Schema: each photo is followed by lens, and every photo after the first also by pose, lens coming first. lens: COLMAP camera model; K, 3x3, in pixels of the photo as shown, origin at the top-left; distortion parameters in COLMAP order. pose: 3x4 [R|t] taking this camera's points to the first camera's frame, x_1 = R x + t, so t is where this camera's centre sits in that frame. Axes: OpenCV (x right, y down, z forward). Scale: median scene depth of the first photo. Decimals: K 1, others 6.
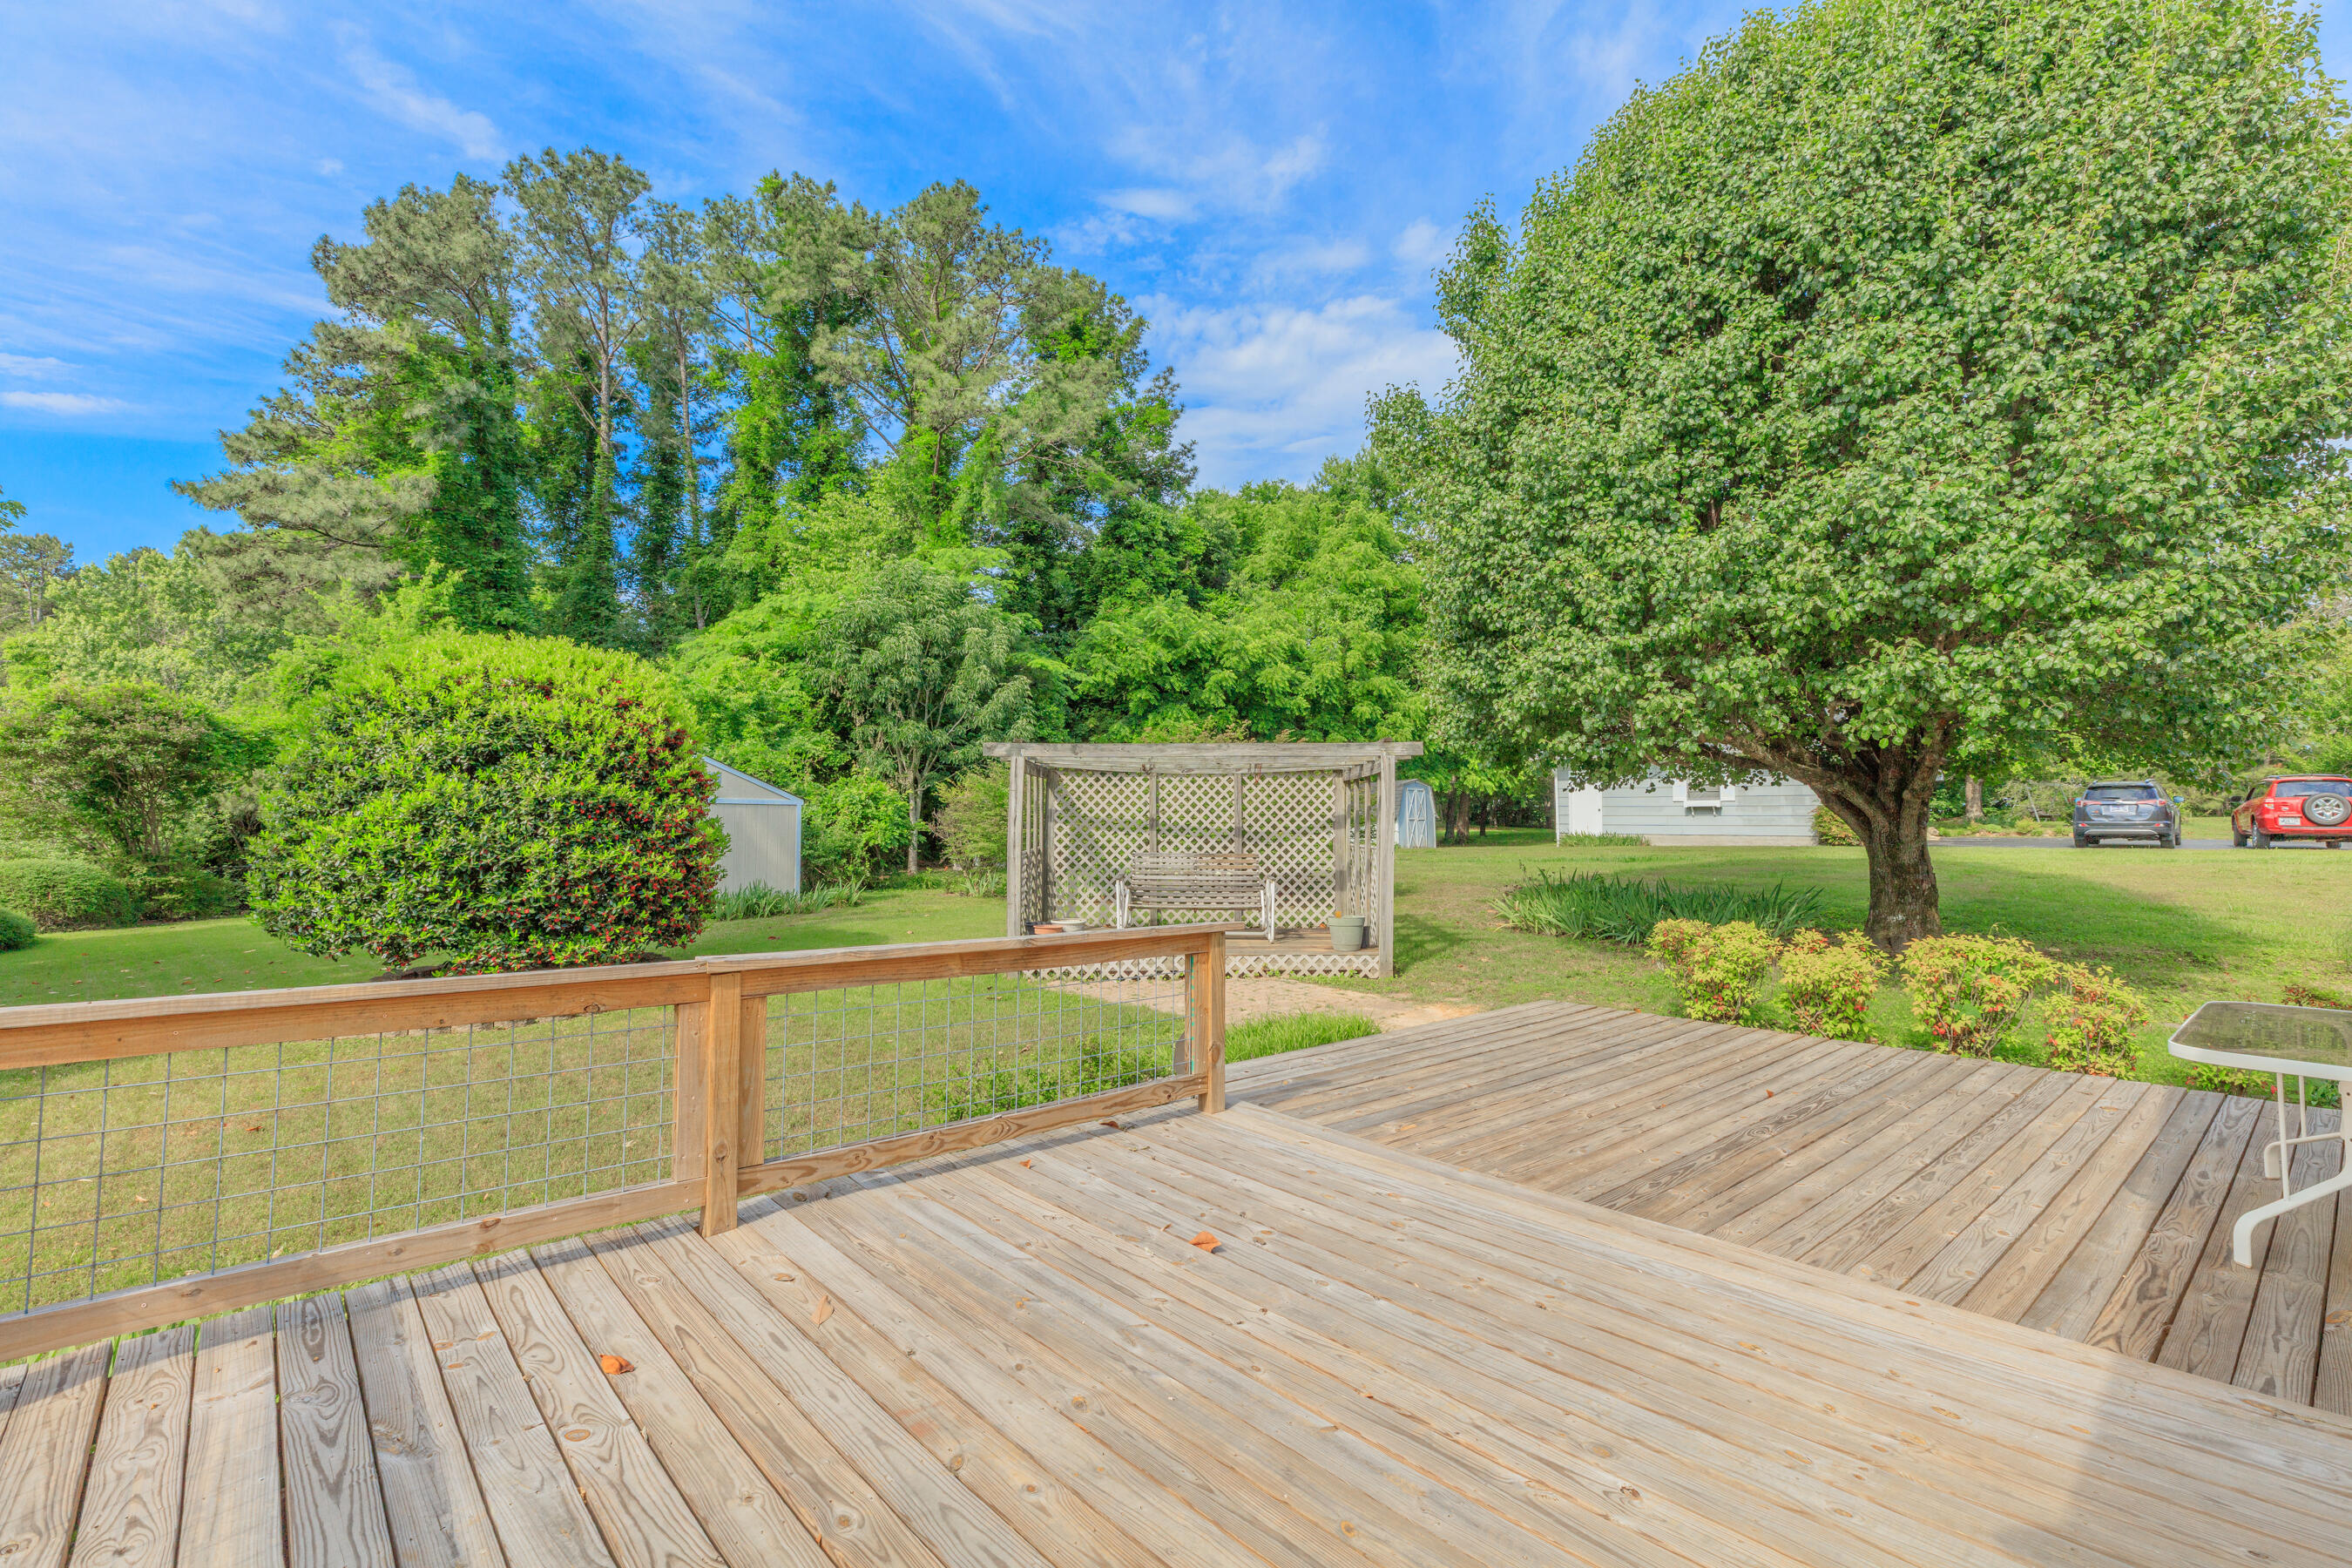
lens RADIAL K [[1044.3, 0, 1184.4], [0, 1044.3, 773.4], [0, 0, 1]] dist [0.004677, -0.001570]
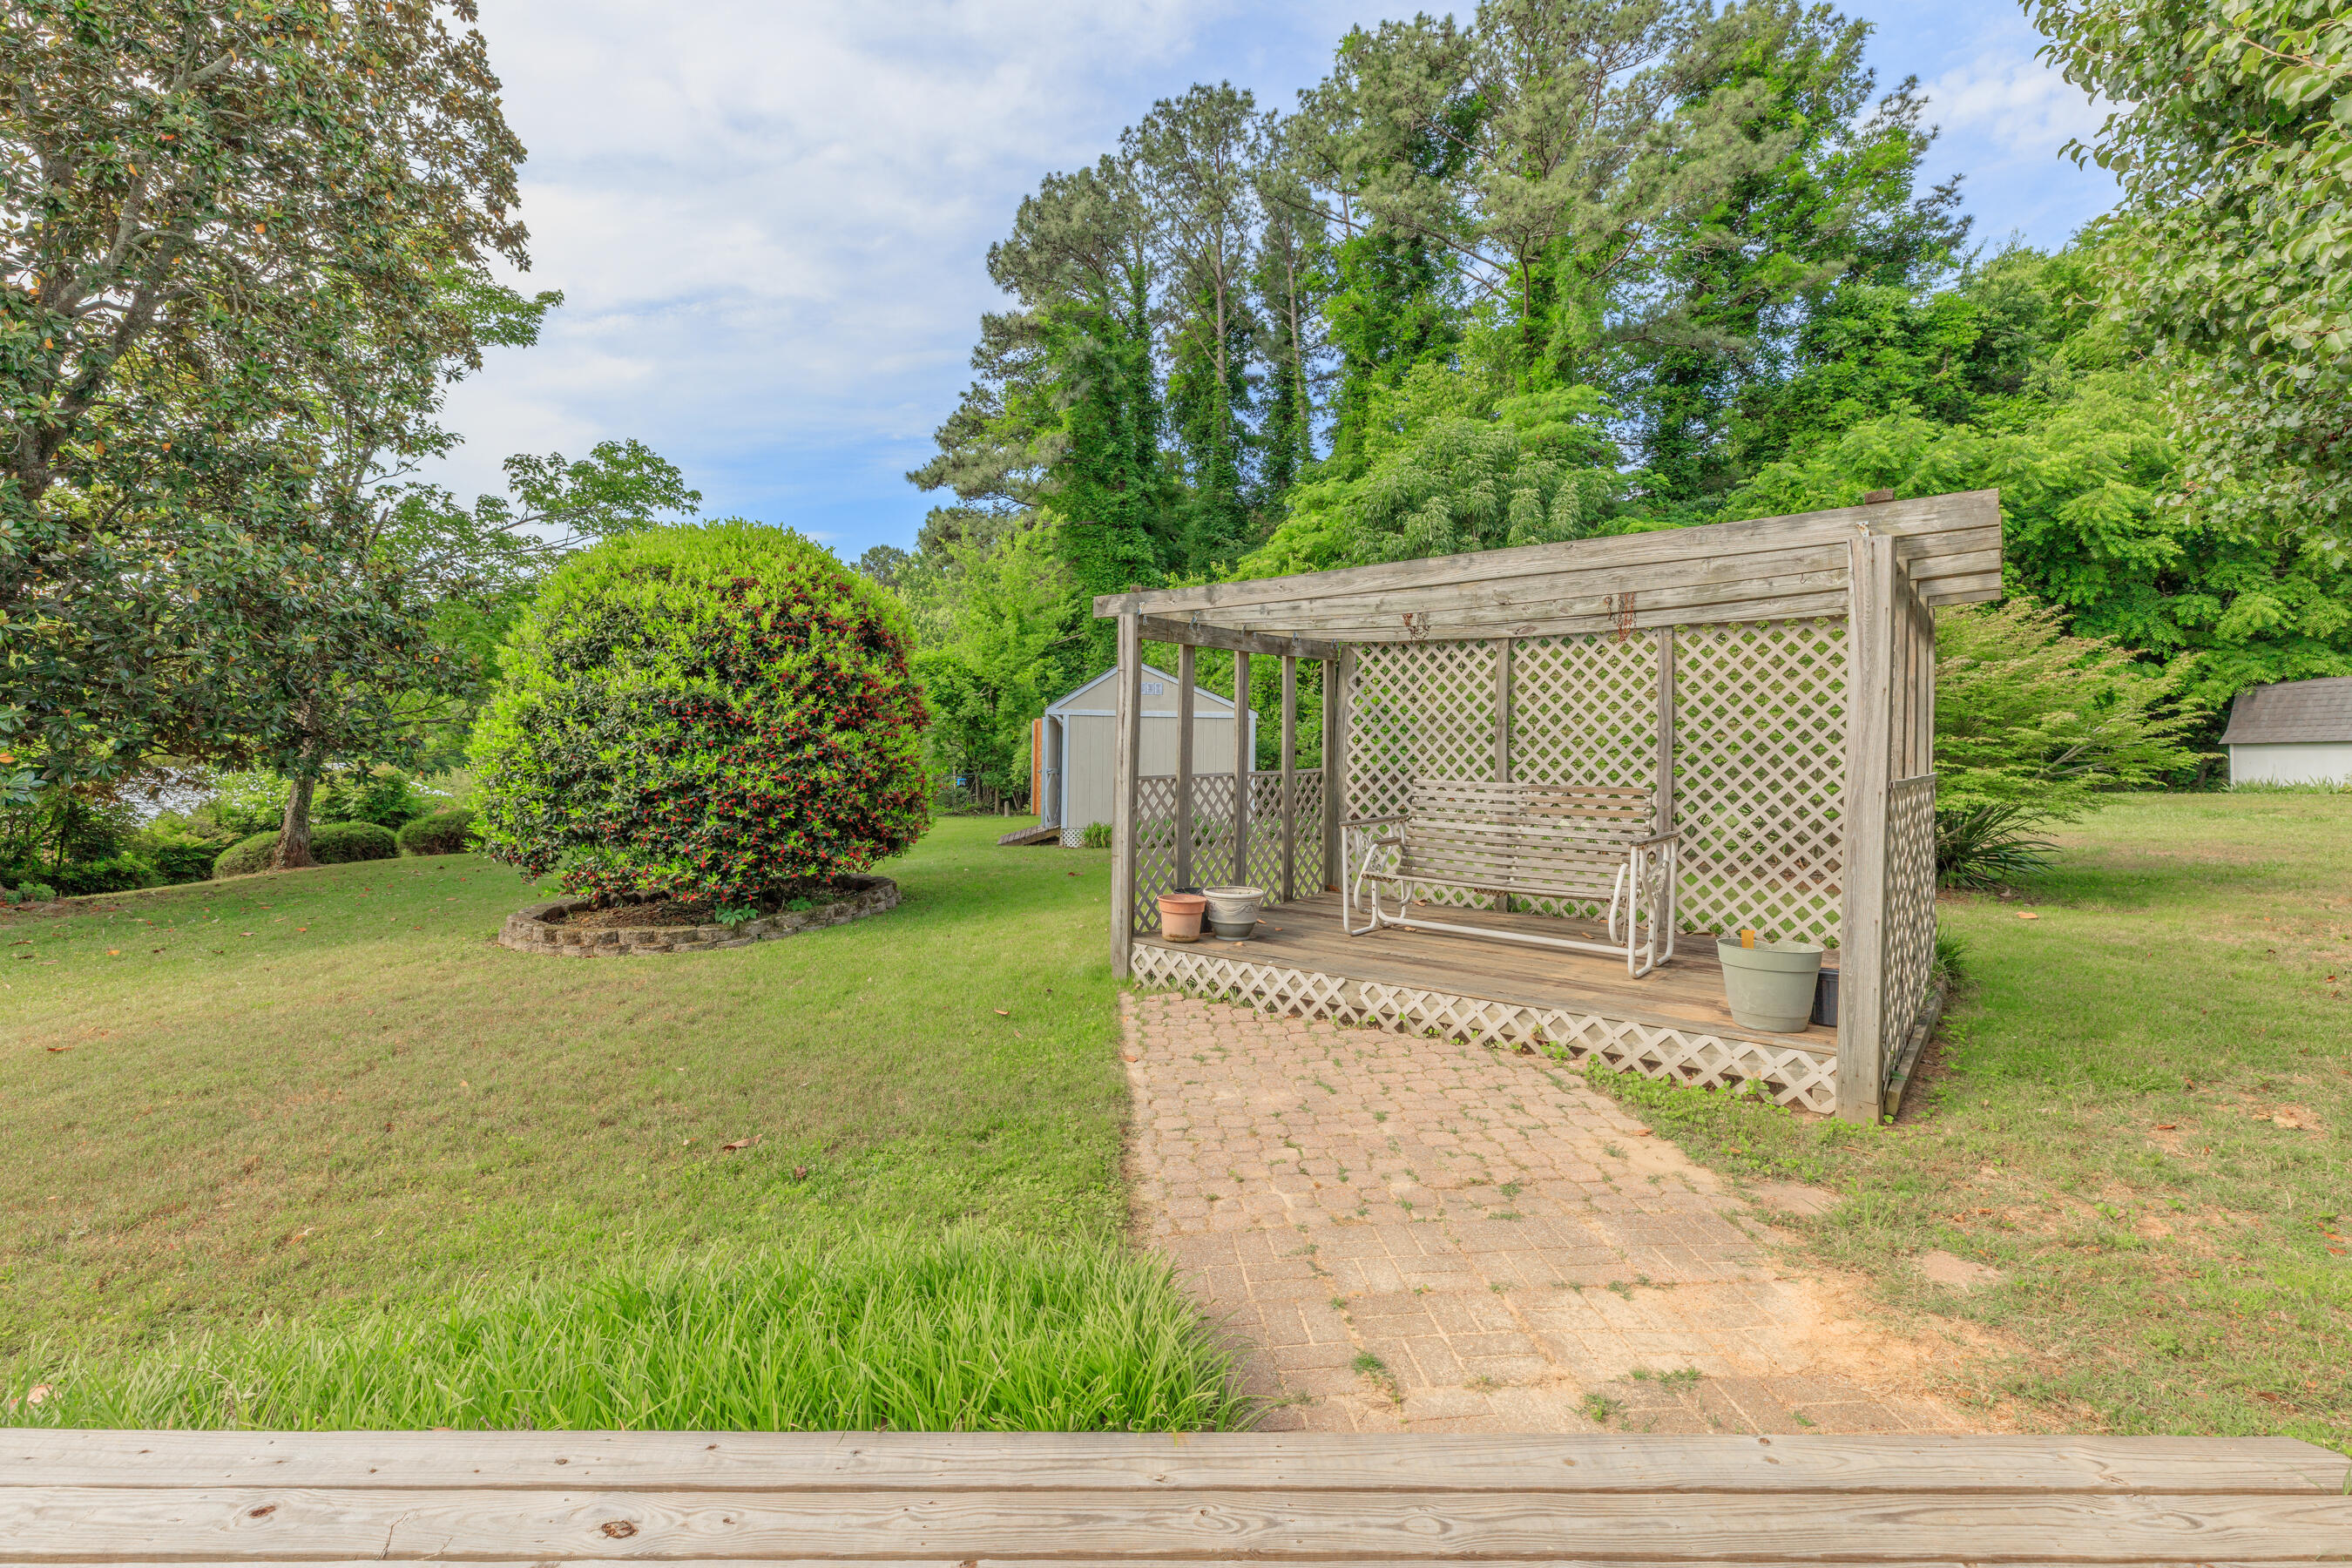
lens RADIAL K [[1044.3, 0, 1131.5], [0, 1044.3, 753.1], [0, 0, 1]] dist [0.004677, -0.001570]
pose [[0.754884, 0.009865, -0.655784, 0.085902], [0.027752, 0.998511, 0.046967, 0.012483], [0.655271, -0.053654, 0.753486, 0.193059]]
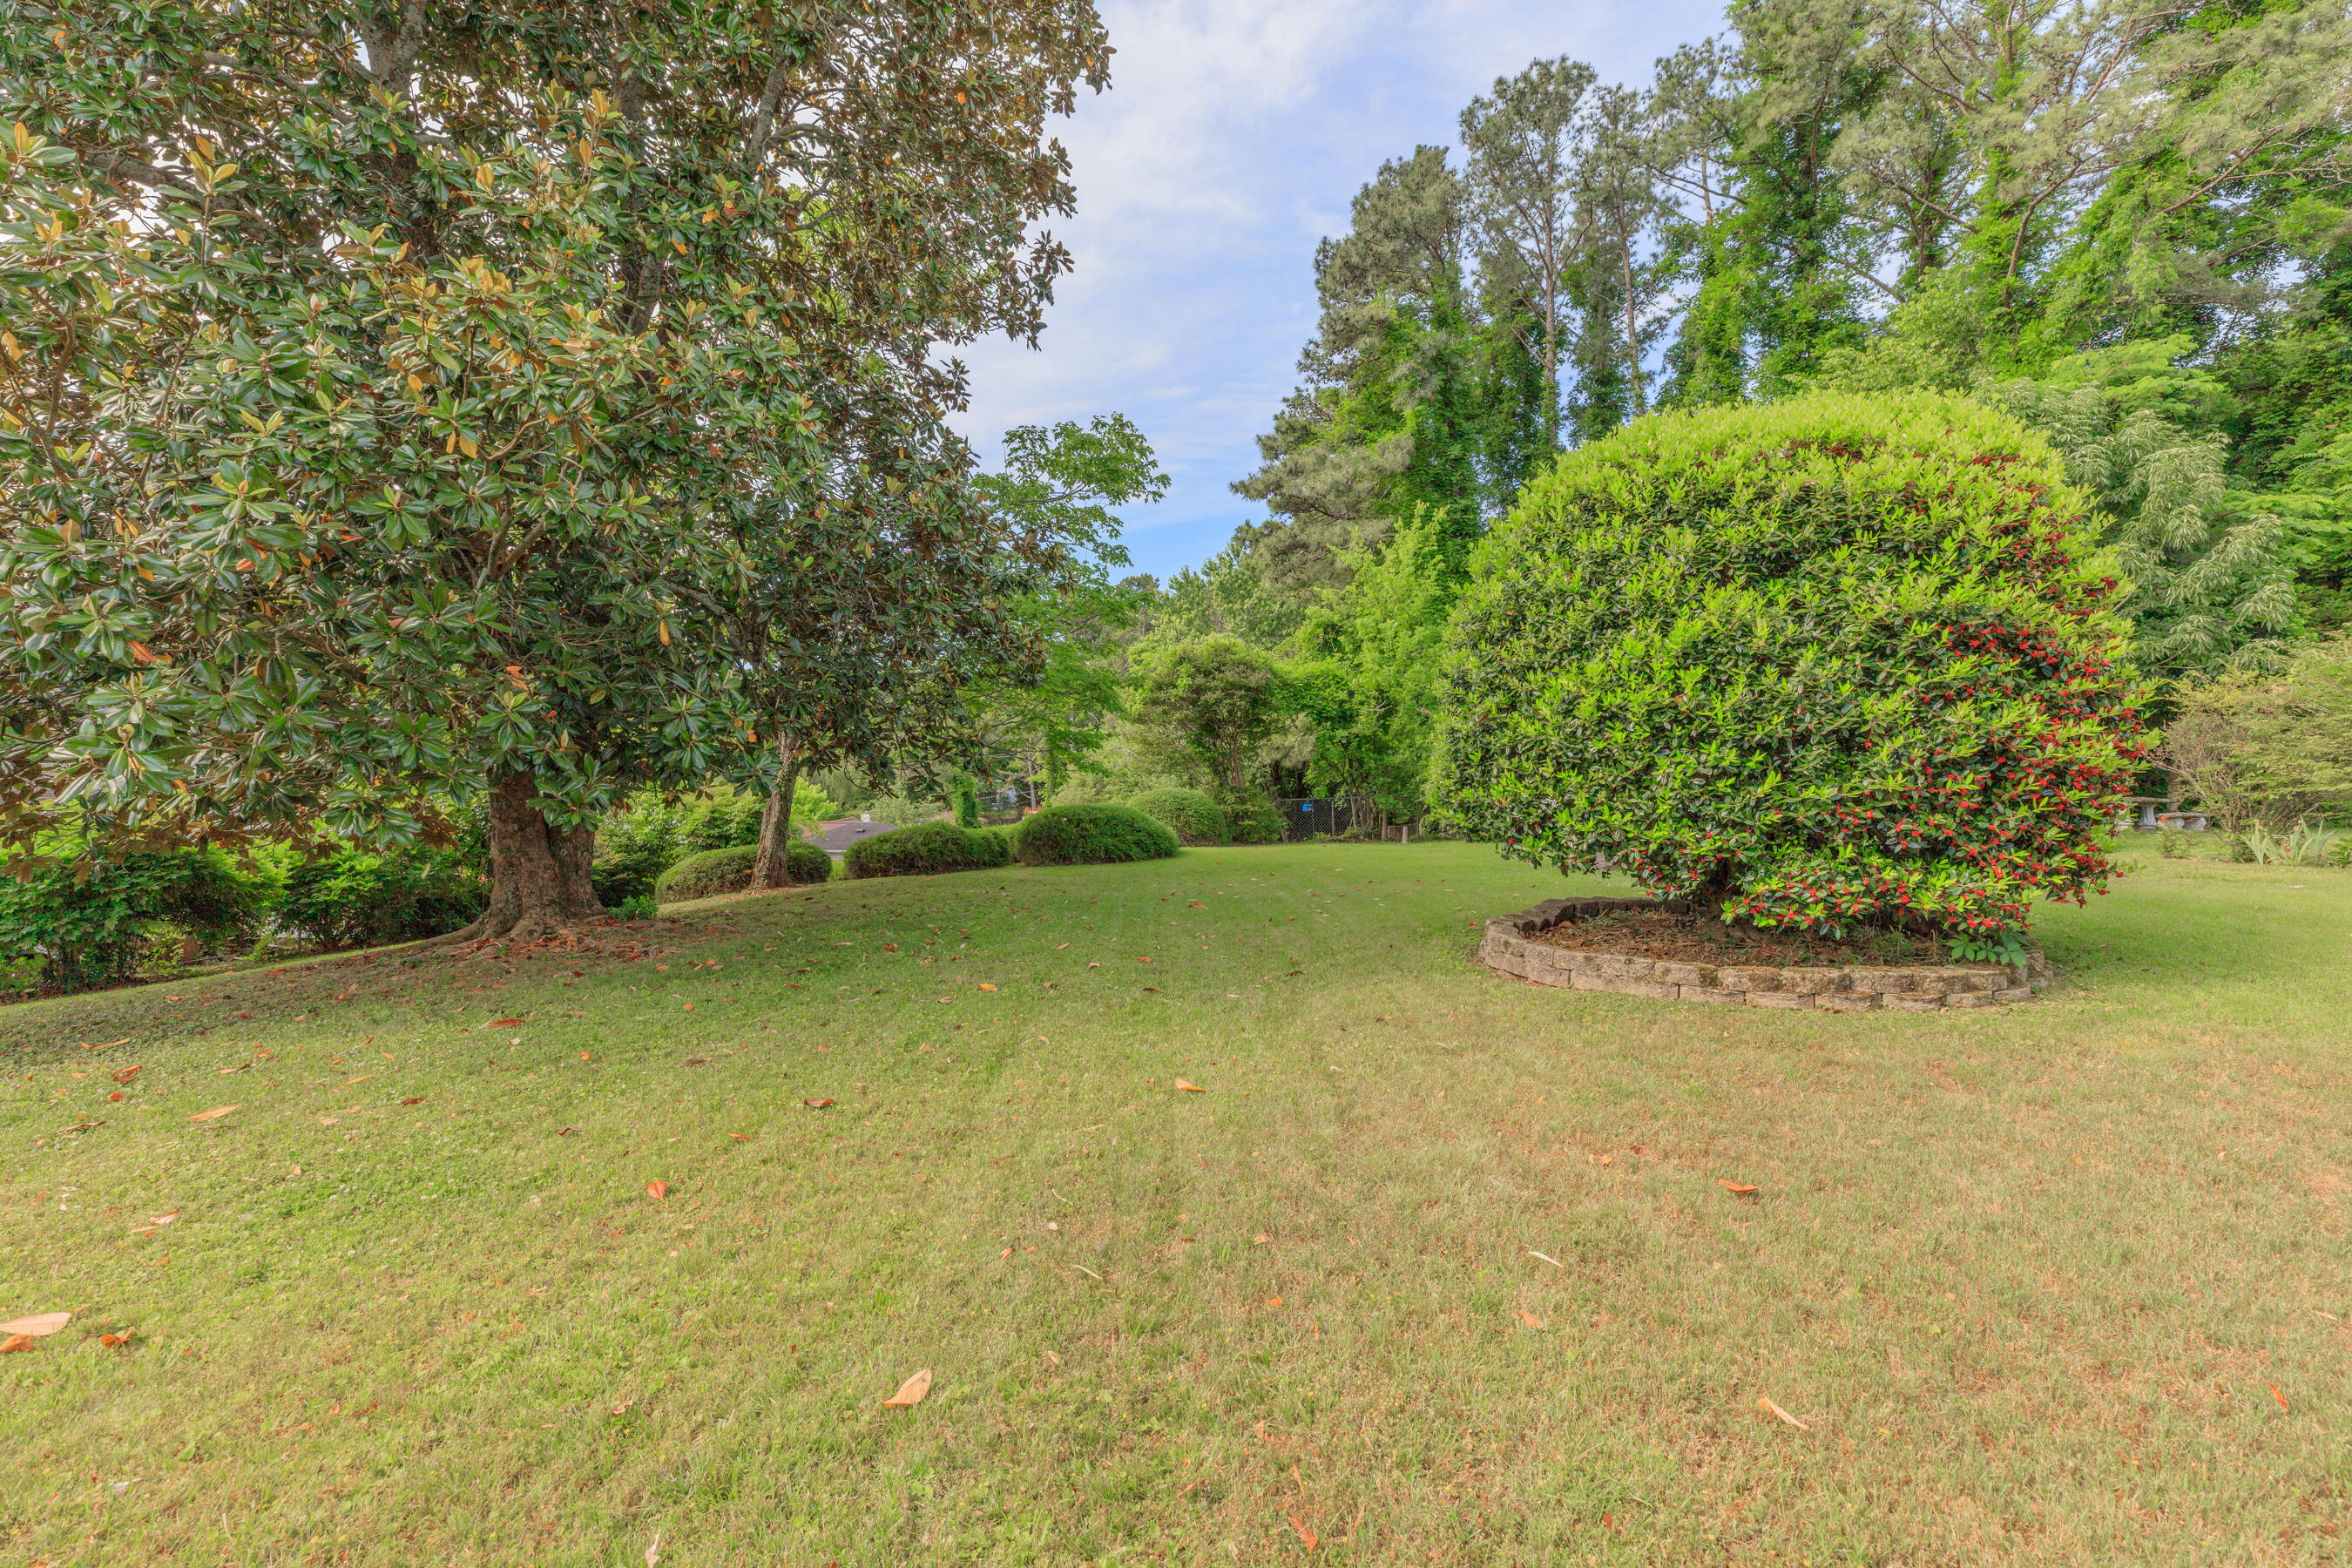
lens RADIAL K [[1044.3, 0, 1162.1], [0, 1044.3, 774.6], [0, 0, 1]] dist [0.004677, -0.001570]
pose [[0.691459, 0.000312, -0.722416, -0.149729], [0.023689, 0.999452, 0.023106, 0.027215], [0.722027, -0.033090, 0.691073, 0.098710]]
